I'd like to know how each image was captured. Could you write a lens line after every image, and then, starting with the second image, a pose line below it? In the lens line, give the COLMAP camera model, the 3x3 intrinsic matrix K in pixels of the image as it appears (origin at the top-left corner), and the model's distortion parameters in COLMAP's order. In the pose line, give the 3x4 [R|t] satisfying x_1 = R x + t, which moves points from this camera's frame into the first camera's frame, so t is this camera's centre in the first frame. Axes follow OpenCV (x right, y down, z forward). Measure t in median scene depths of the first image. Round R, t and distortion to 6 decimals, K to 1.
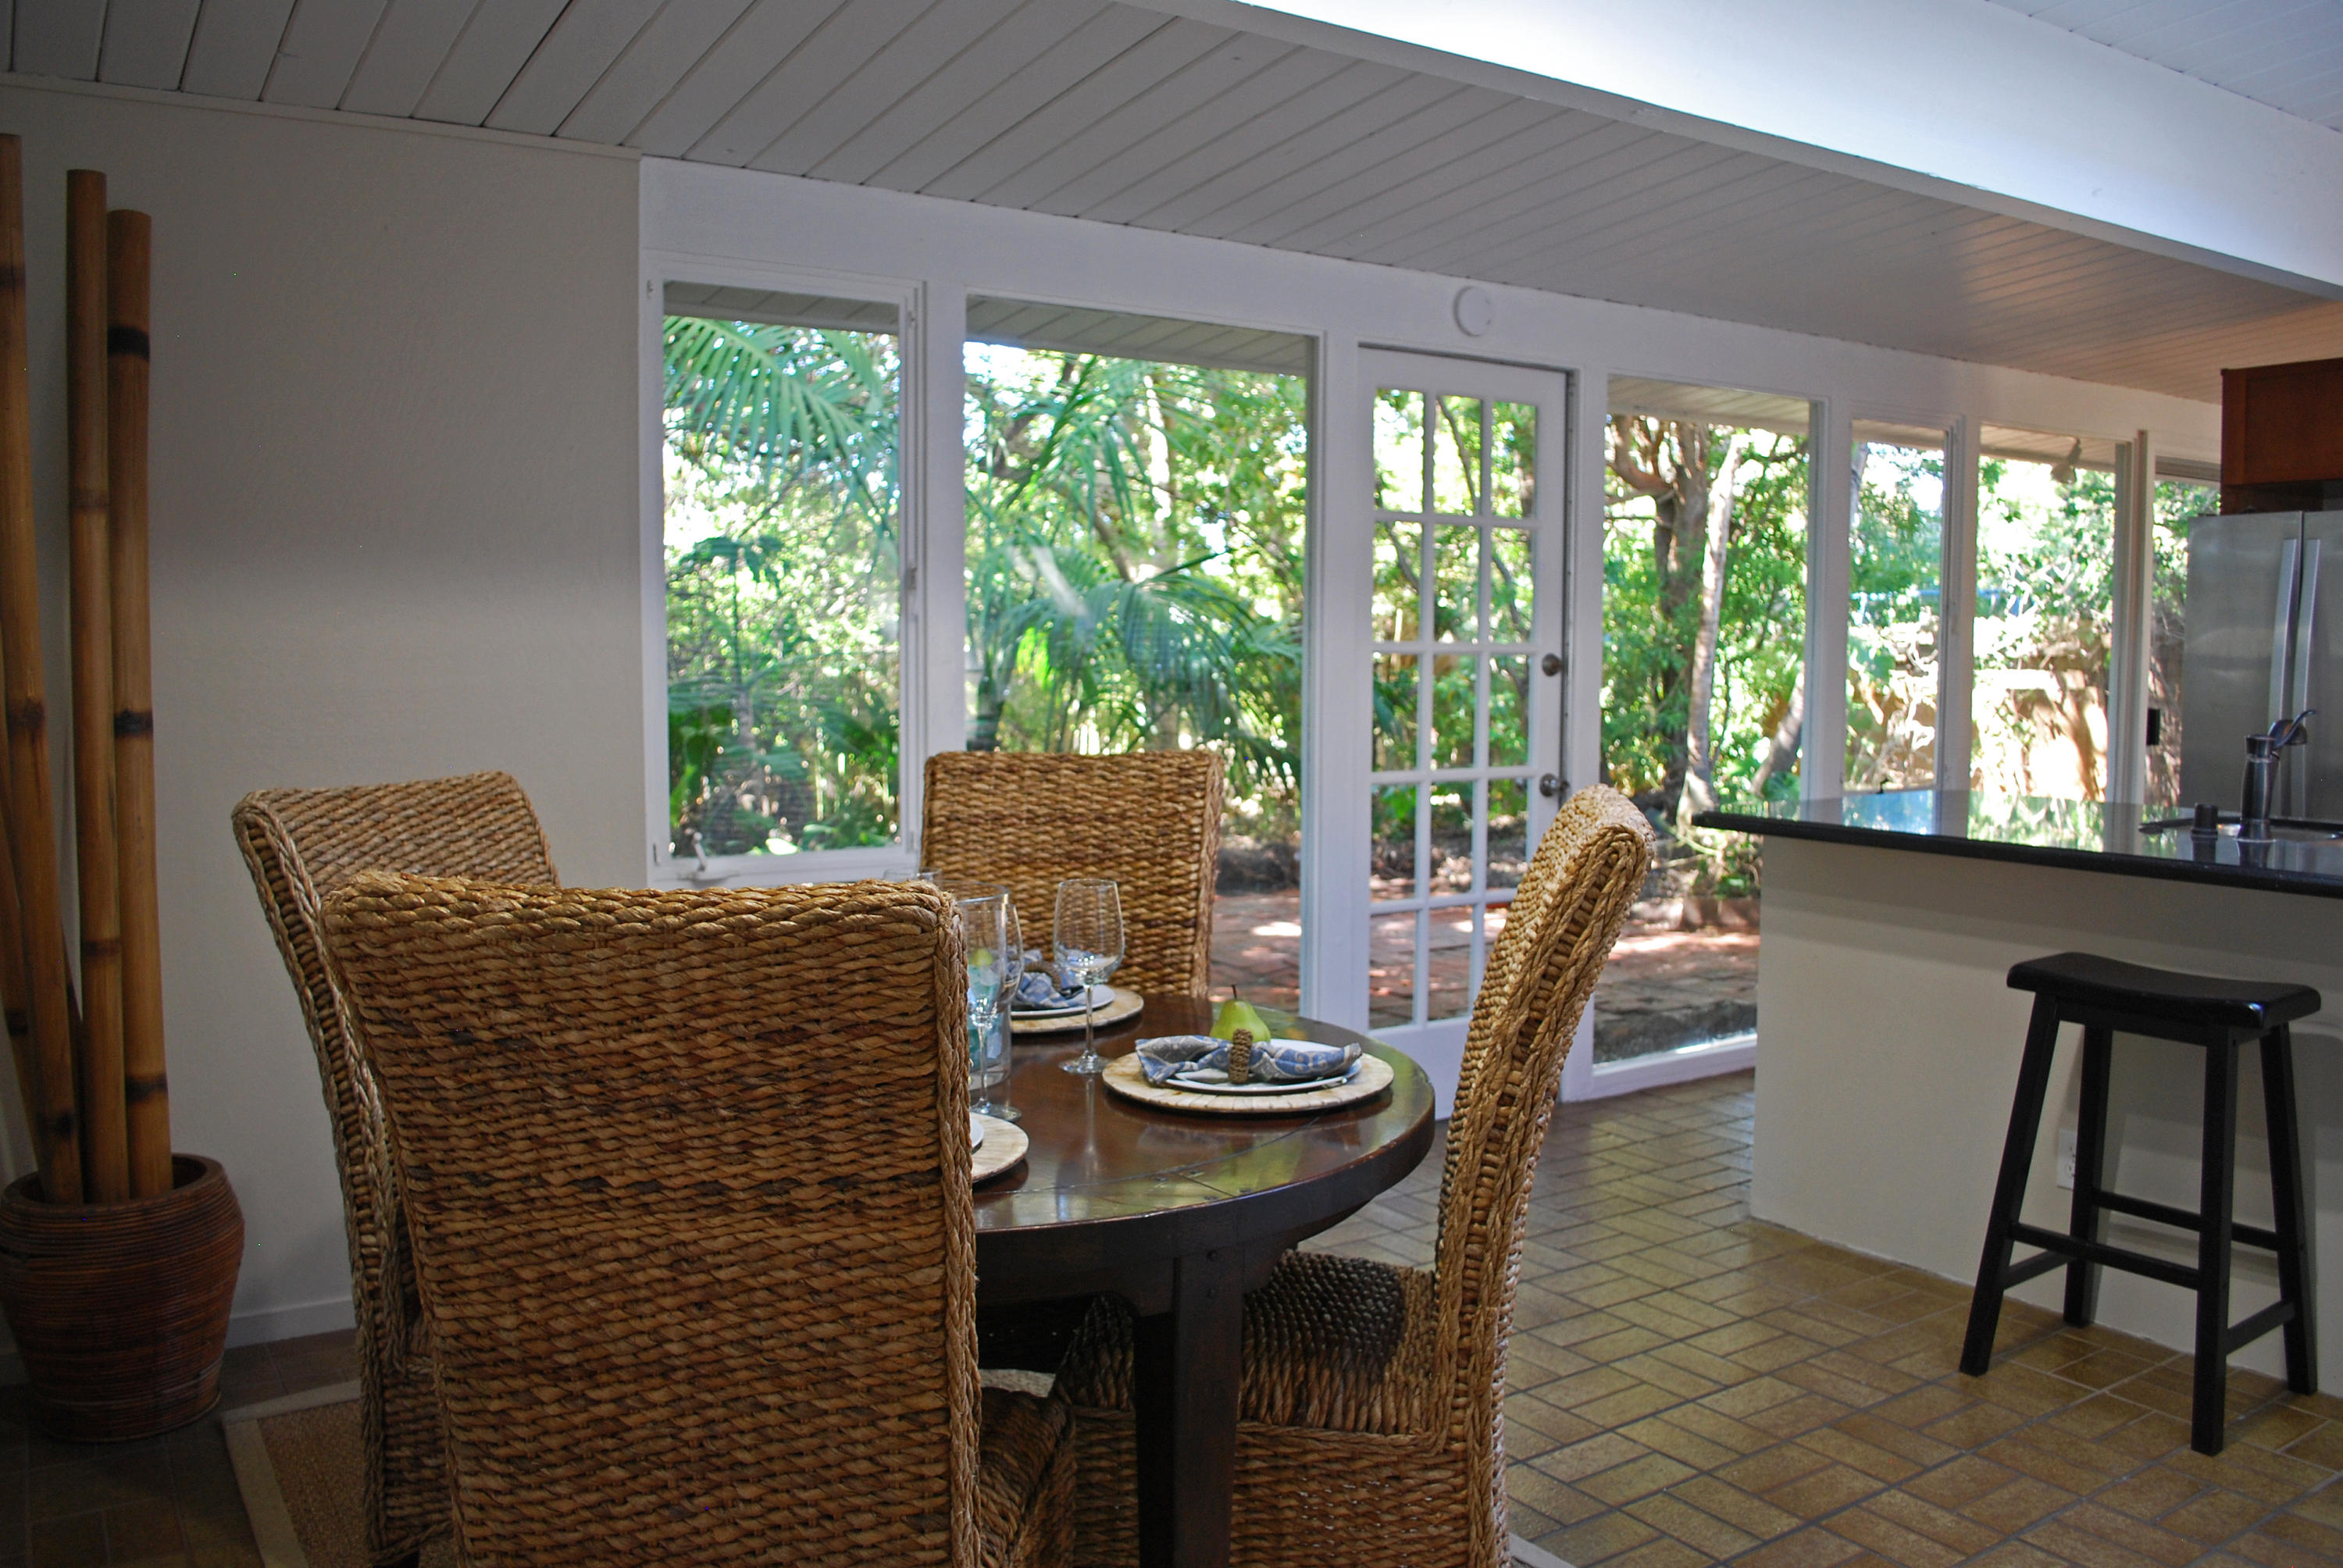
lens RADIAL K [[1847.5, 0, 1175.3], [0, 1847.5, 785.4], [0, 0, 1]] dist [-0.079077, 0.008671]
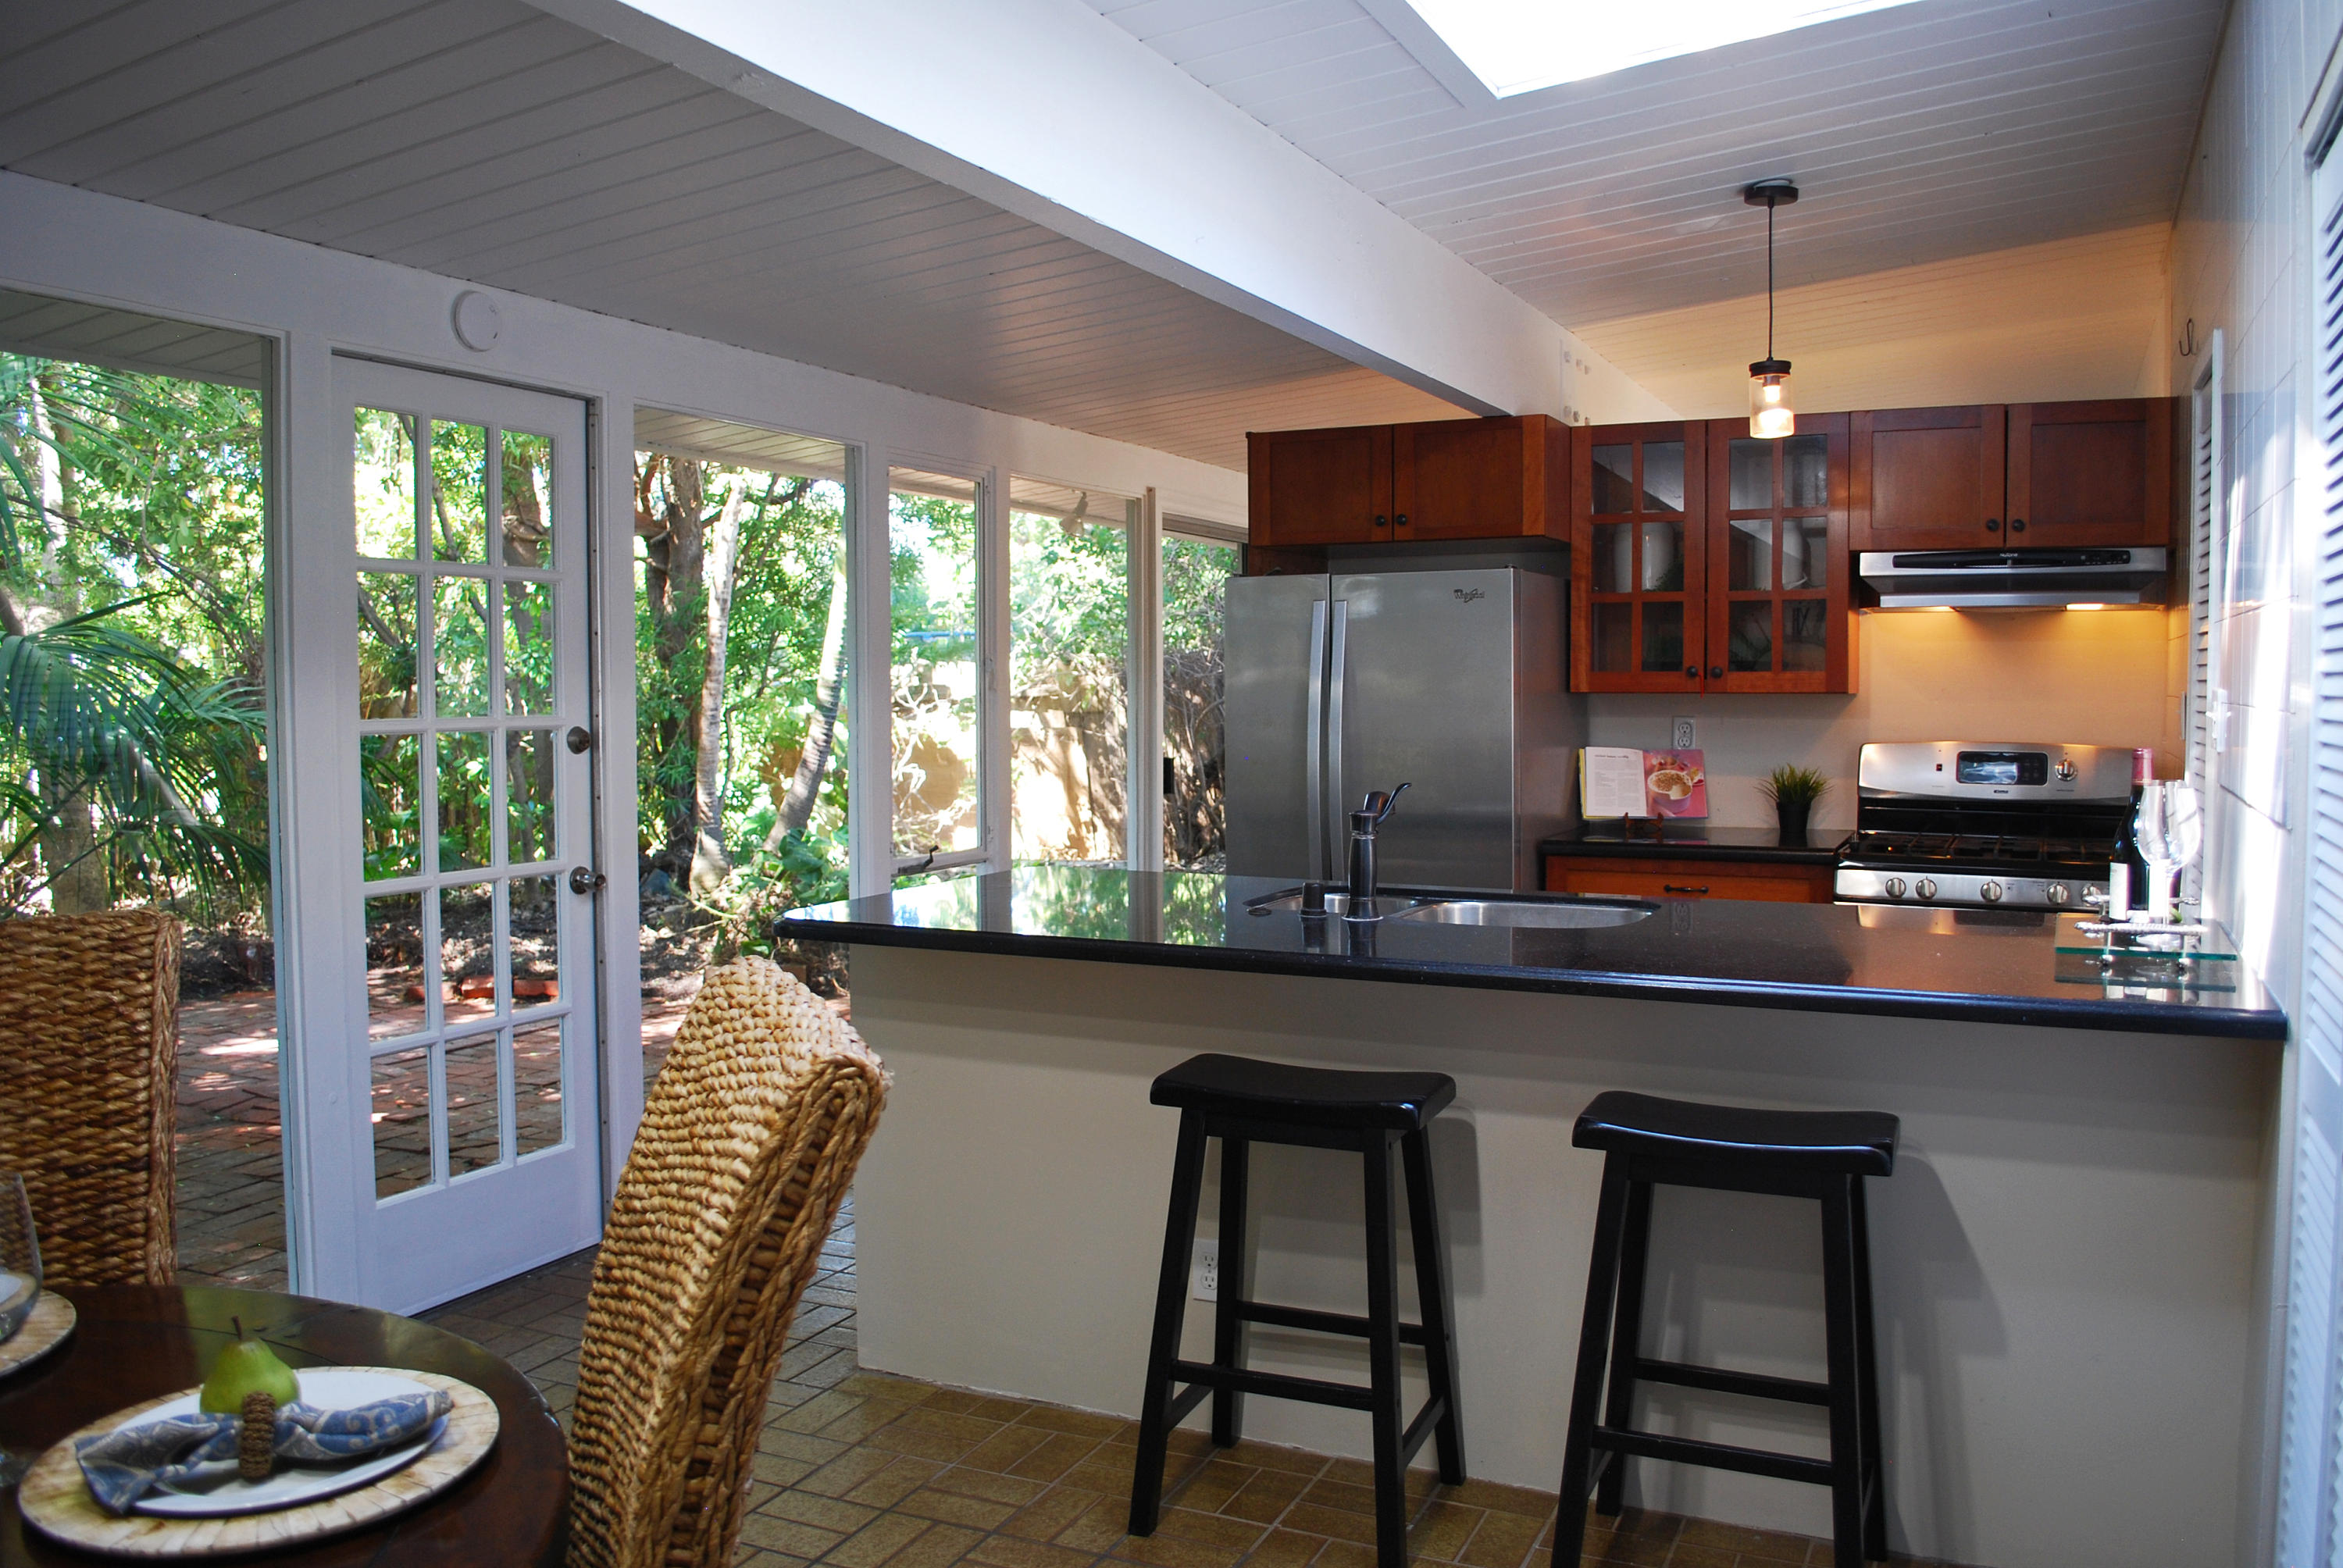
lens RADIAL K [[1847.5, 0, 1179.3], [0, 1847.5, 779.4], [0, 0, 1]] dist [-0.079077, 0.008671]
pose [[0.851622, -0.034975, 0.522988, -0.004343], [0.045978, 0.998910, -0.008067, -0.028436], [-0.522136, 0.030916, 0.852302, 0.132927]]
